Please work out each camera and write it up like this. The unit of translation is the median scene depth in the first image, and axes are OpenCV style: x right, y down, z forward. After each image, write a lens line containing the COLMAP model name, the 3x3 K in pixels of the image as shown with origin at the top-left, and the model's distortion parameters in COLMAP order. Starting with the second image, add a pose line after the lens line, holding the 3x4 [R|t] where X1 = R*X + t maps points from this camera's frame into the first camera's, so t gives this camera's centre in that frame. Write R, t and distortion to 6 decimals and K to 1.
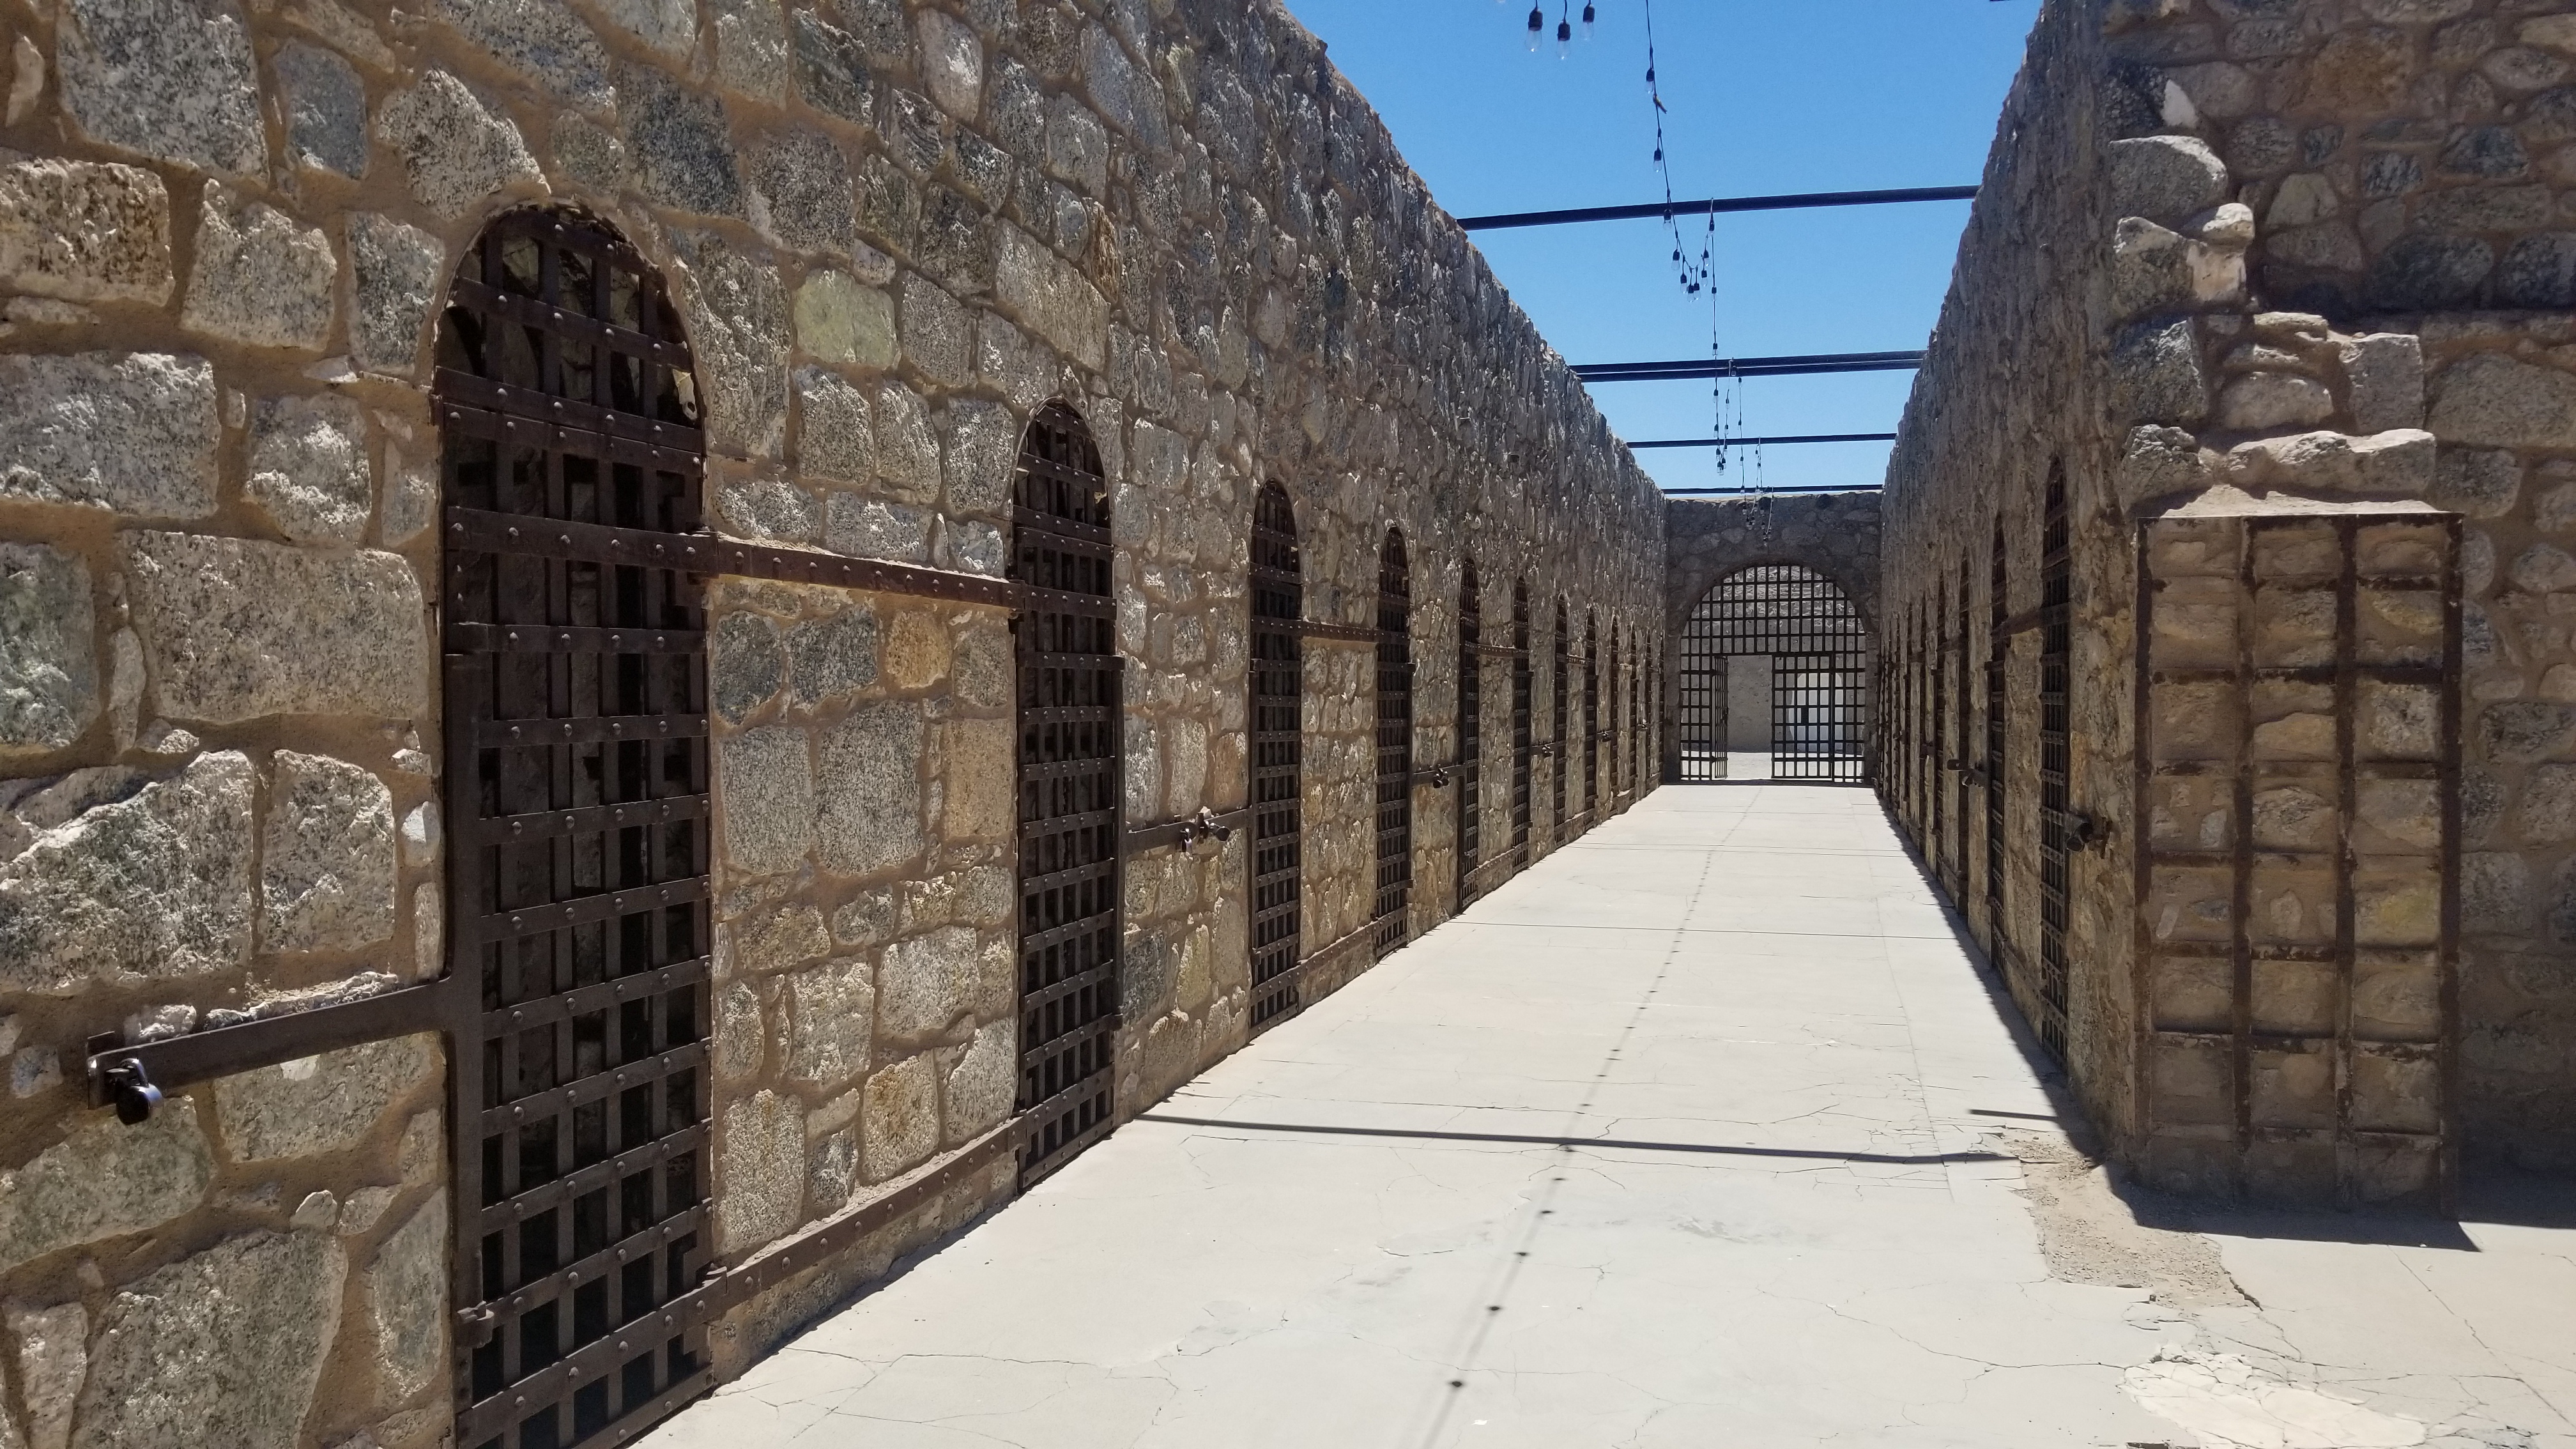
lens RADIAL K [[1994.4, 0, 1284.7], [0, 1994.4, 738.1], [0, 0, 1]] dist [0.010428, -0.014617]
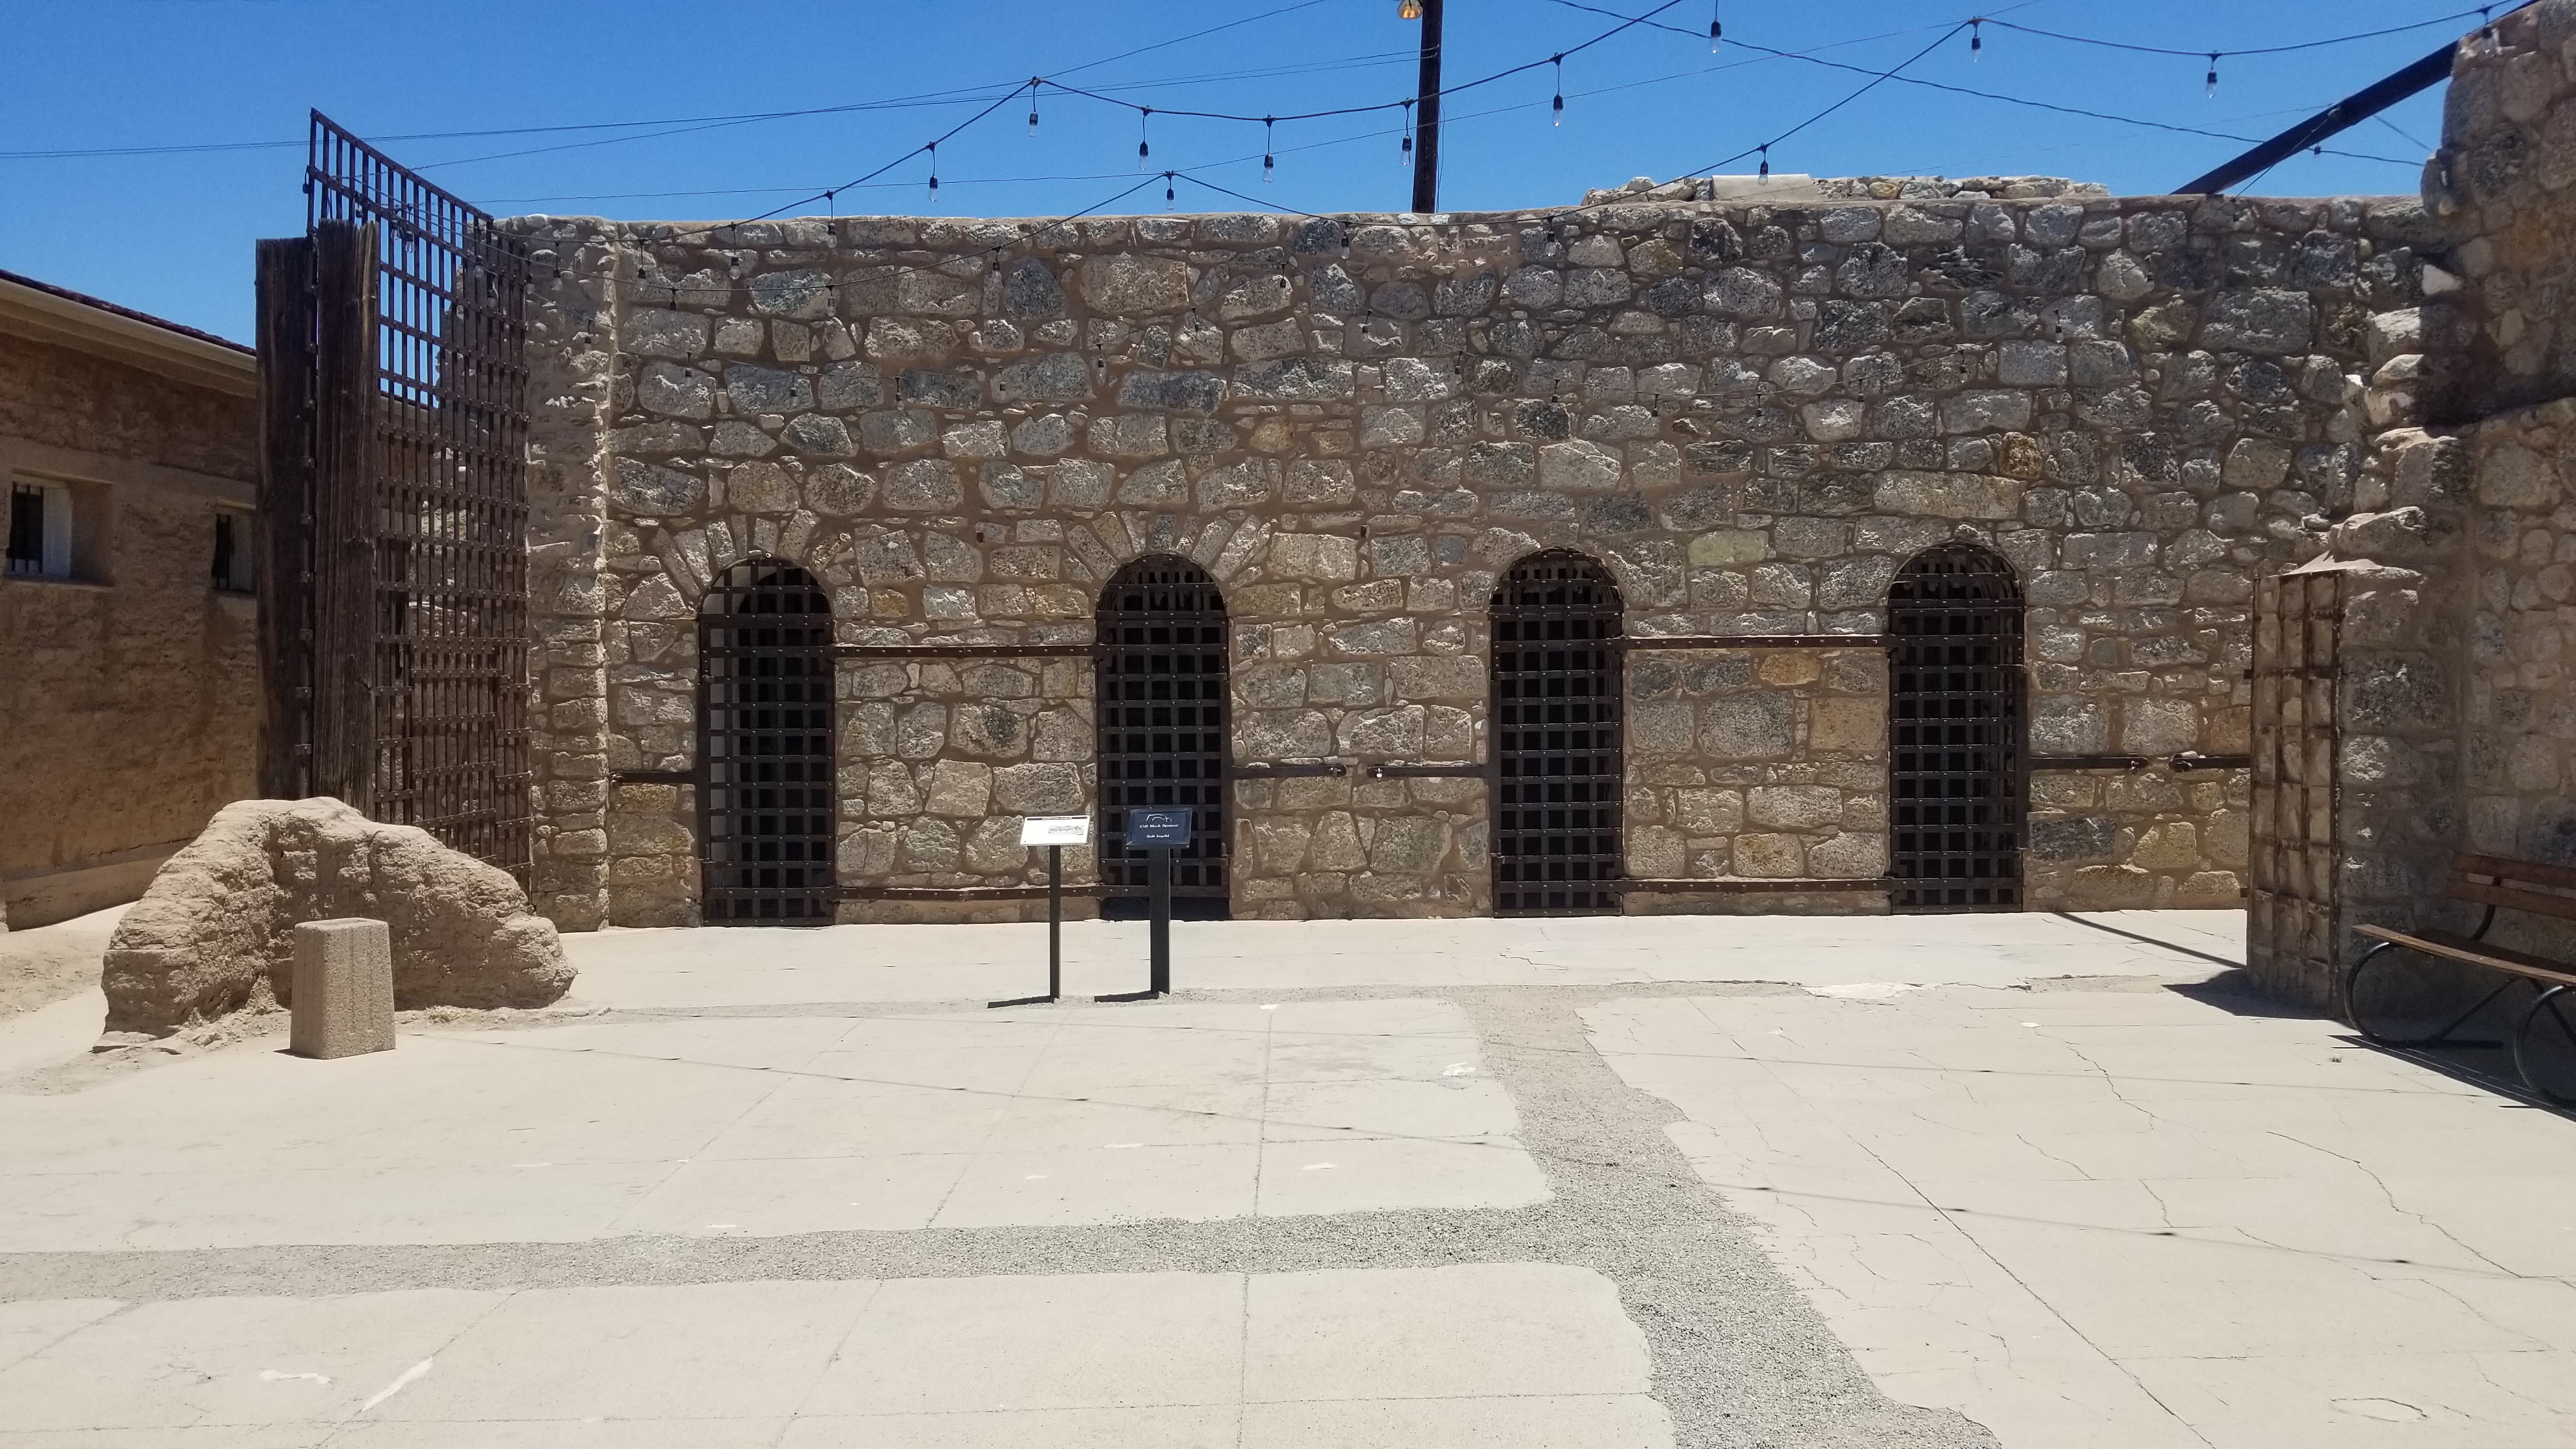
lens RADIAL K [[1994.4, 0, 1288.6], [0, 1994.4, 721.8], [0, 0, 1]] dist [0.010428, -0.014617]
pose [[0.252665, 0.015309, -0.967433, 1.836952], [-0.009559, 0.999866, 0.013326, -0.006112], [0.967507, 0.005880, 0.252777, -0.194473]]
